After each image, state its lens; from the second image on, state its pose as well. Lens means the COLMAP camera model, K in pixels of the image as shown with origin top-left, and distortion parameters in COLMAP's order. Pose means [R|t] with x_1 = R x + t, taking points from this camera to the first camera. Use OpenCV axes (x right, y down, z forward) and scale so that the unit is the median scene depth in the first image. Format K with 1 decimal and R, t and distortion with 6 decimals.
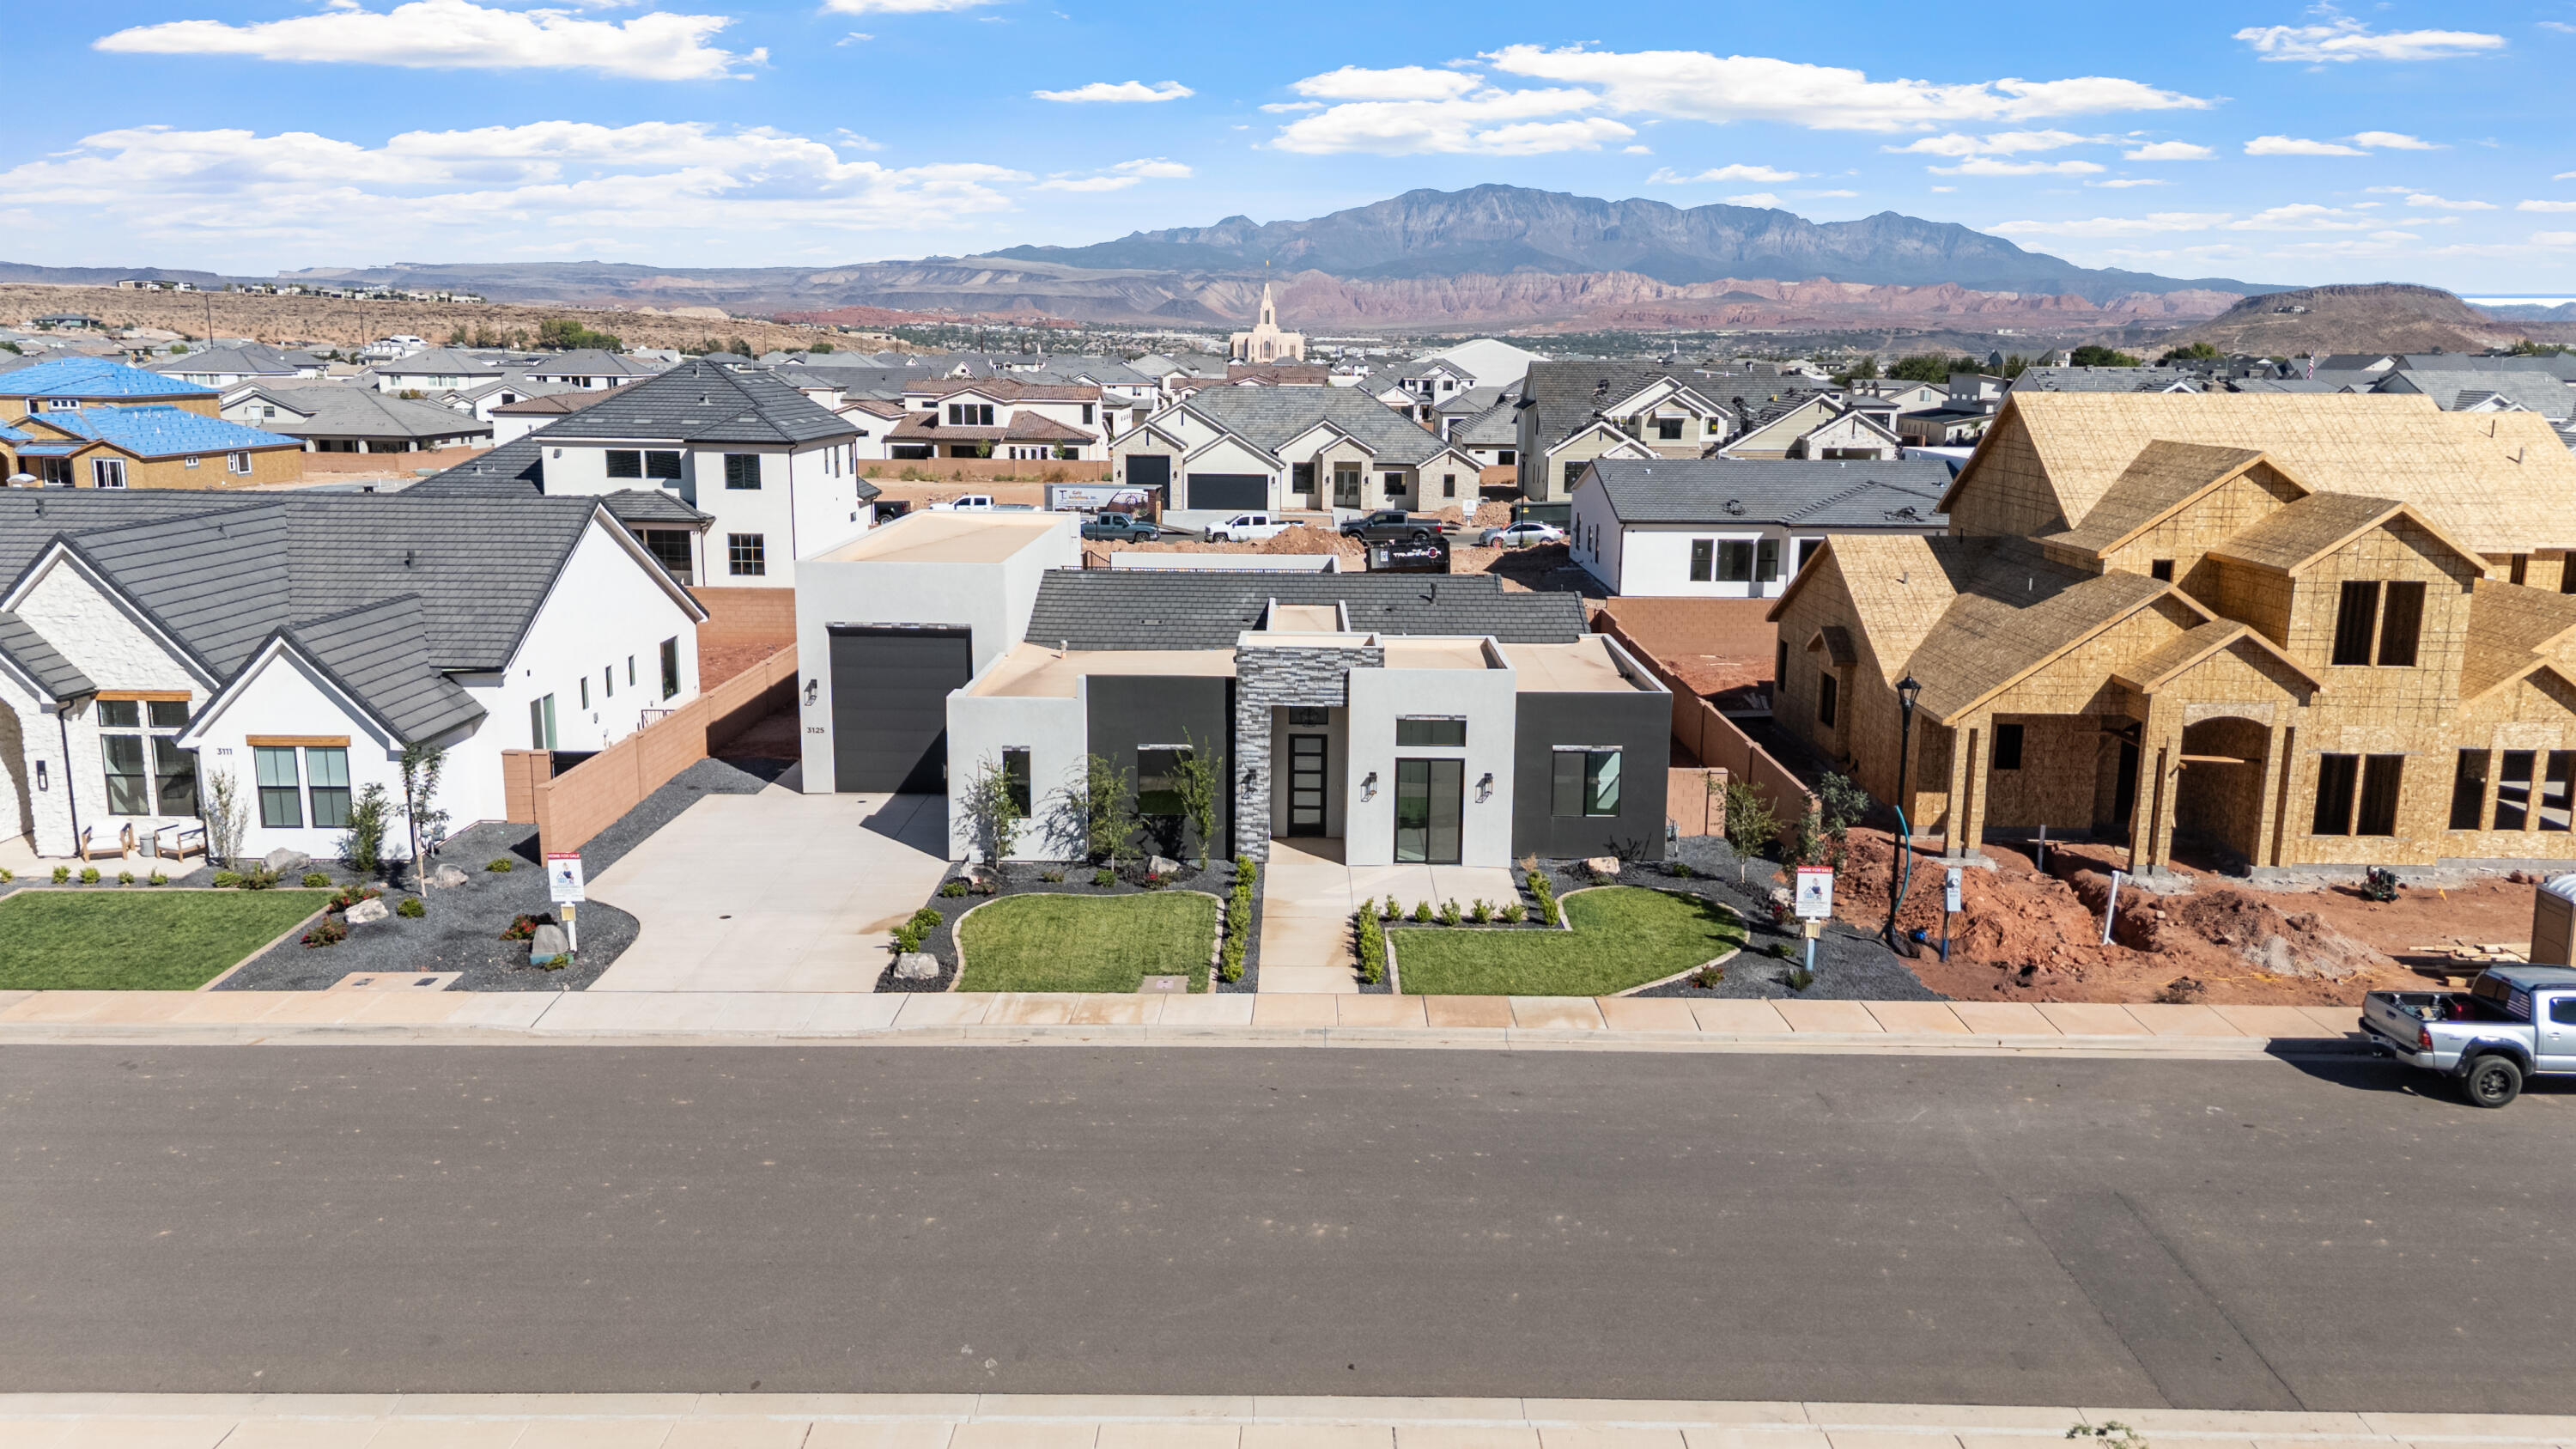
lens RADIAL K [[1892.0, 0, 1288.0], [0, 1892.0, 724.5], [0, 0, 1]] dist [0.075410, -0.073201]
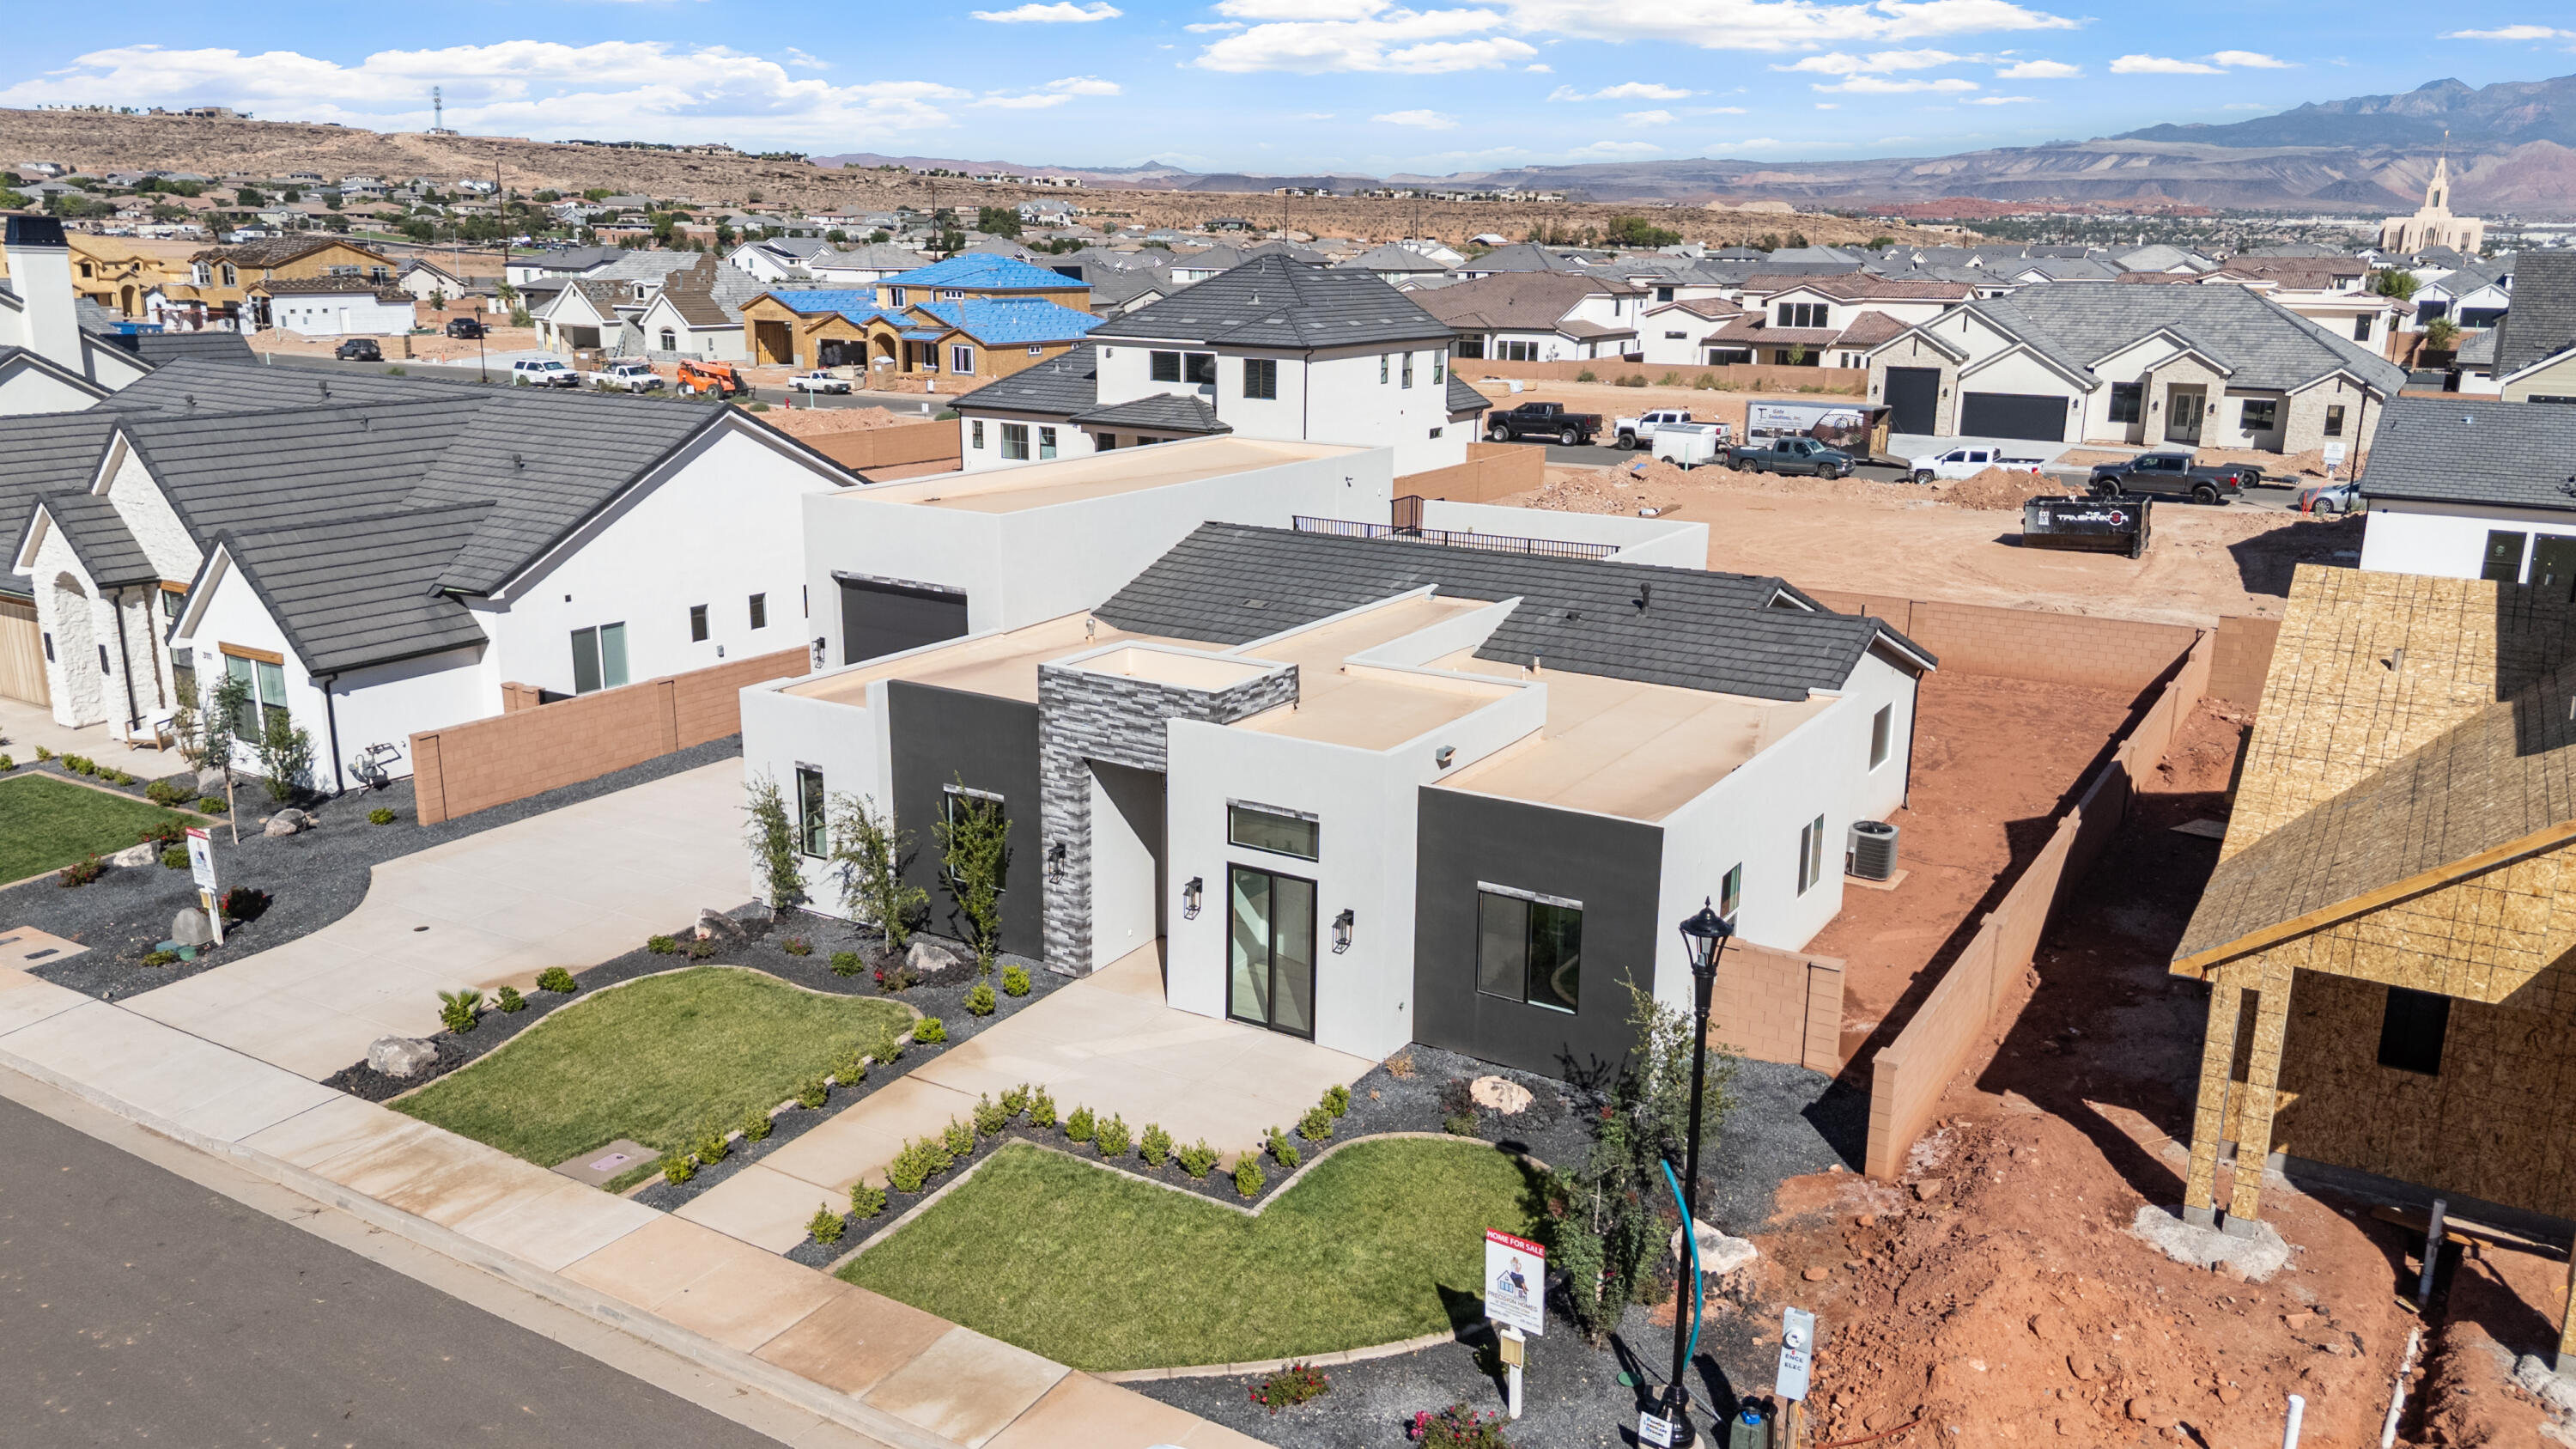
lens RADIAL K [[1892.0, 0, 1288.0], [0, 1892.0, 724.5], [0, 0, 1]] dist [0.075410, -0.073201]
pose [[0.855409, 0.127807, -0.501938, 0.393821], [-0.101454, 0.991650, 0.079602, -0.082857], [0.507920, -0.017168, 0.861233, 0.444661]]
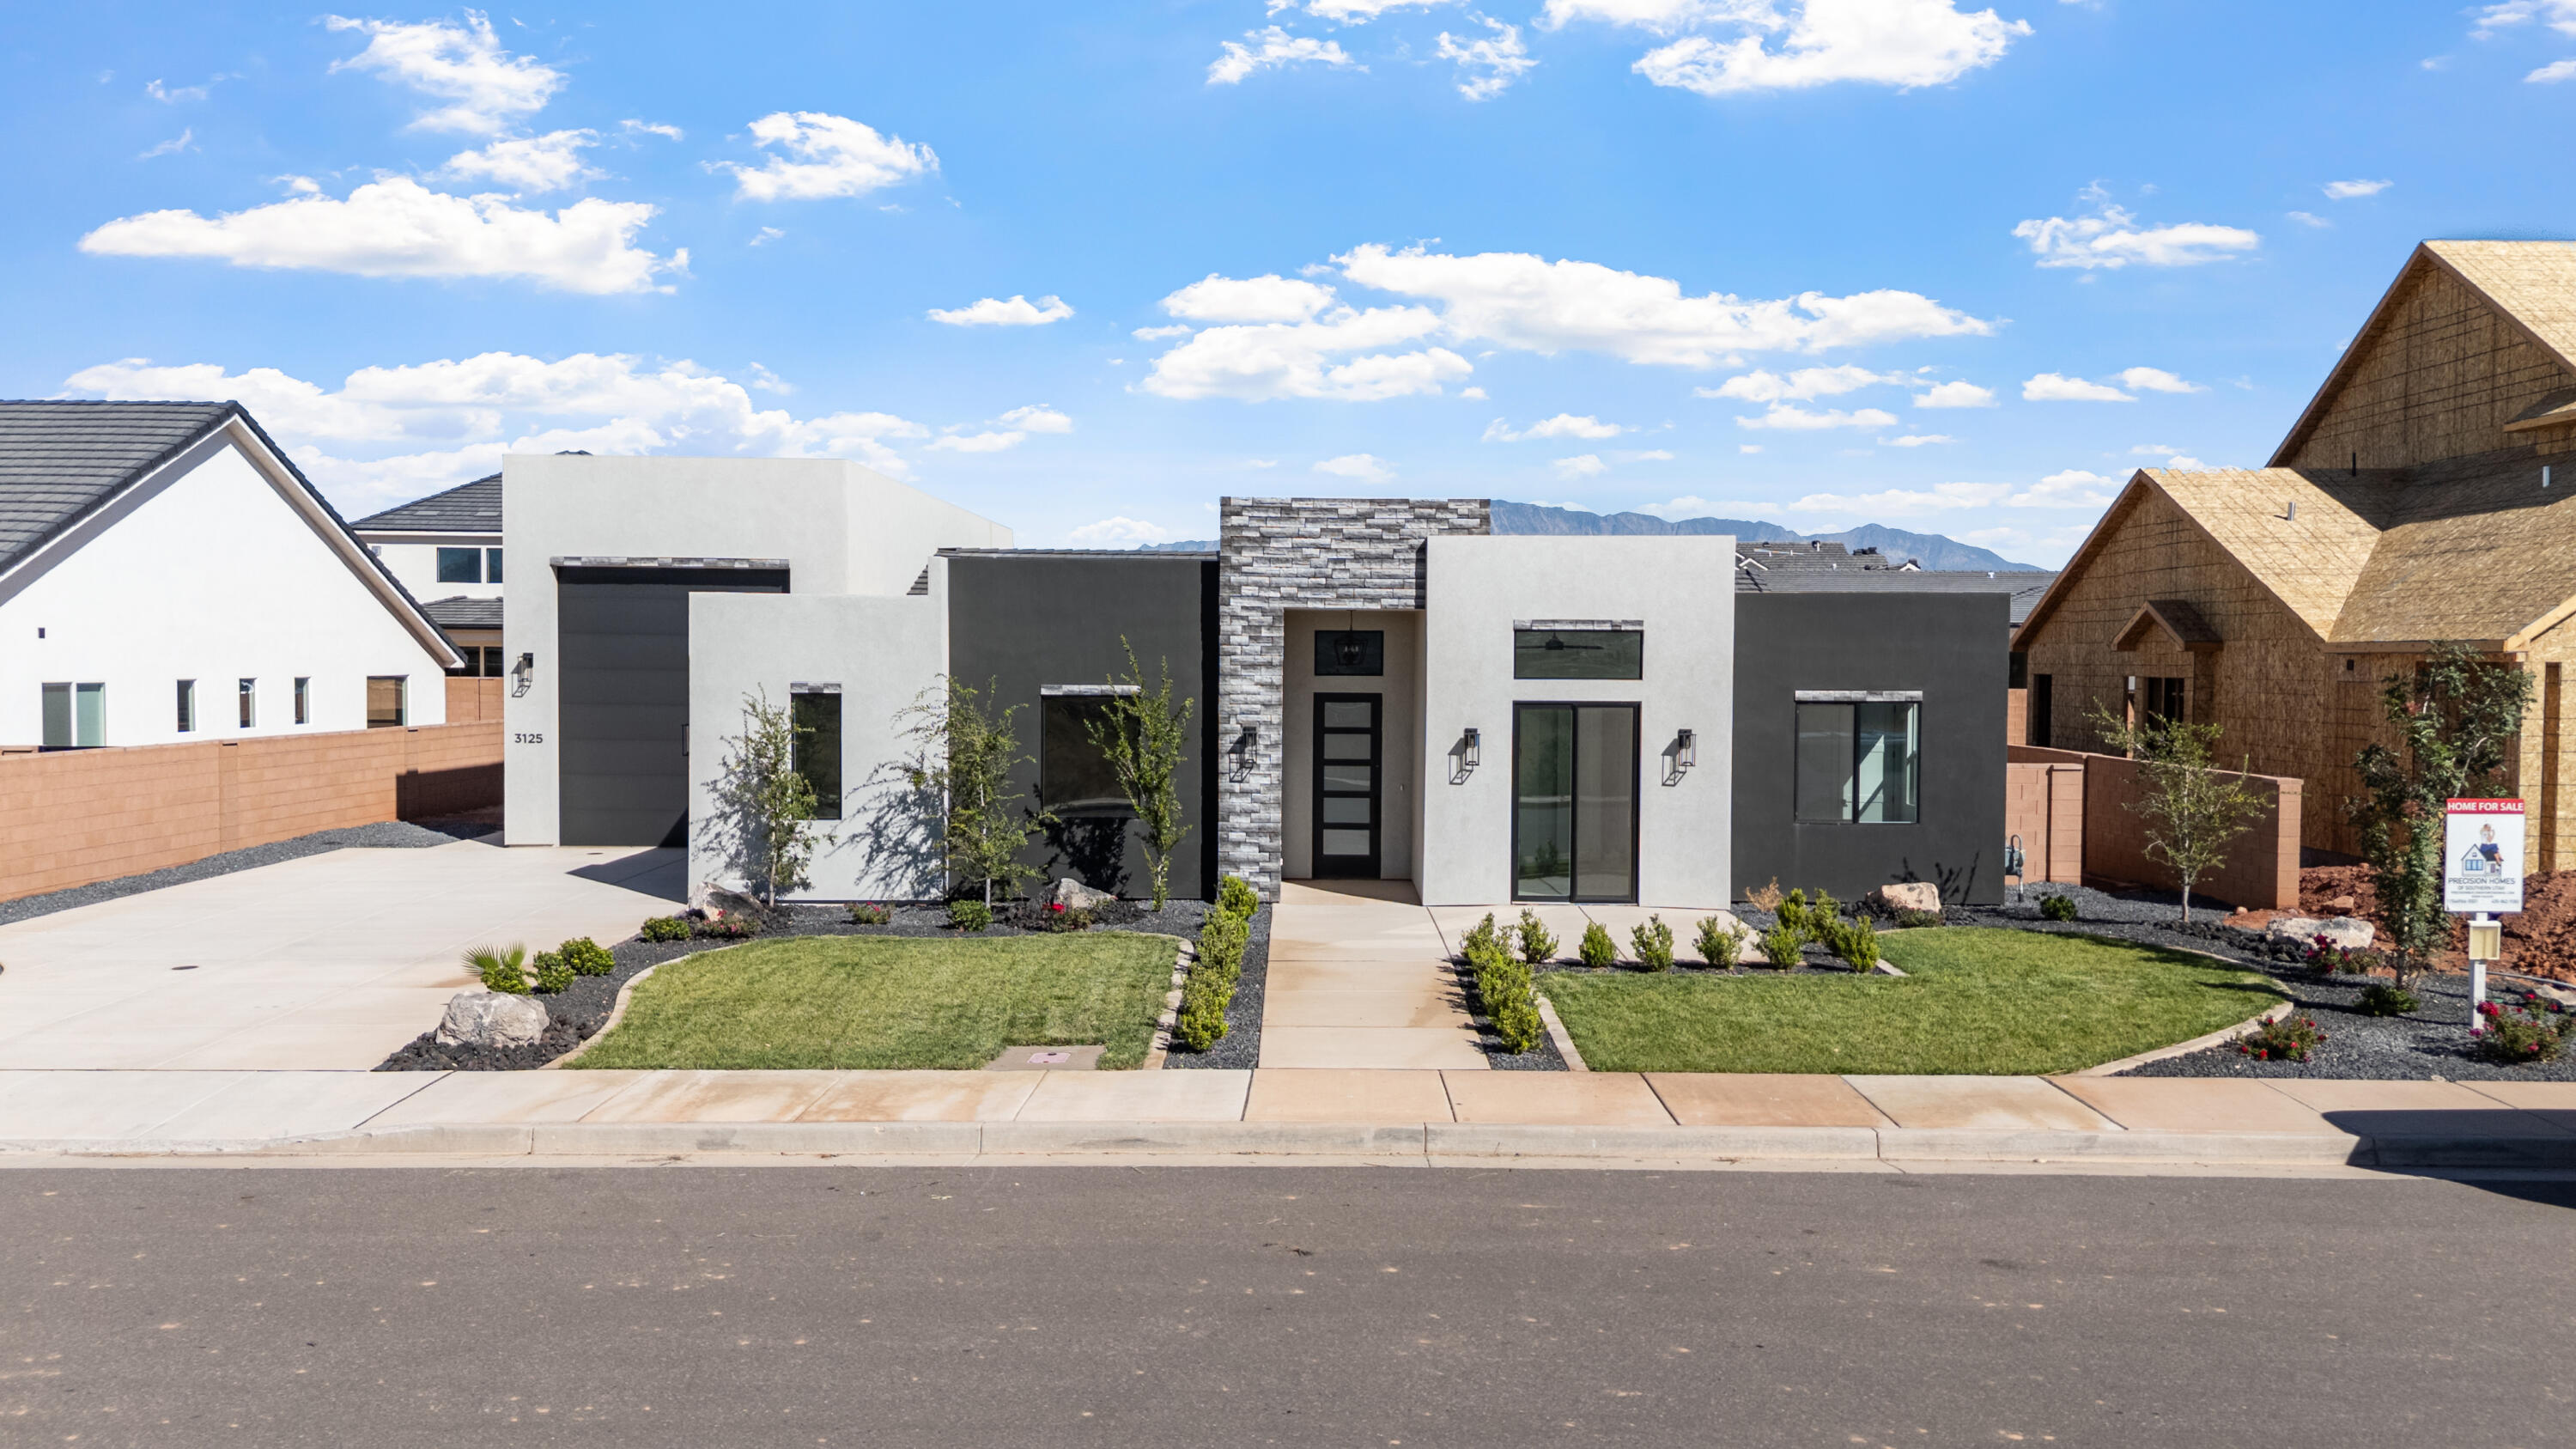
lens RADIAL K [[1900.7, 0, 1288.0], [0, 1900.7, 724.5], [0, 0, 1]] dist [0.052445, -0.038038]
pose [[0.999995, -0.002594, -0.001673, -0.006859], [0.002299, 0.987583, -0.157079, 0.108881], [0.002059, 0.157075, 0.987585, 0.457948]]
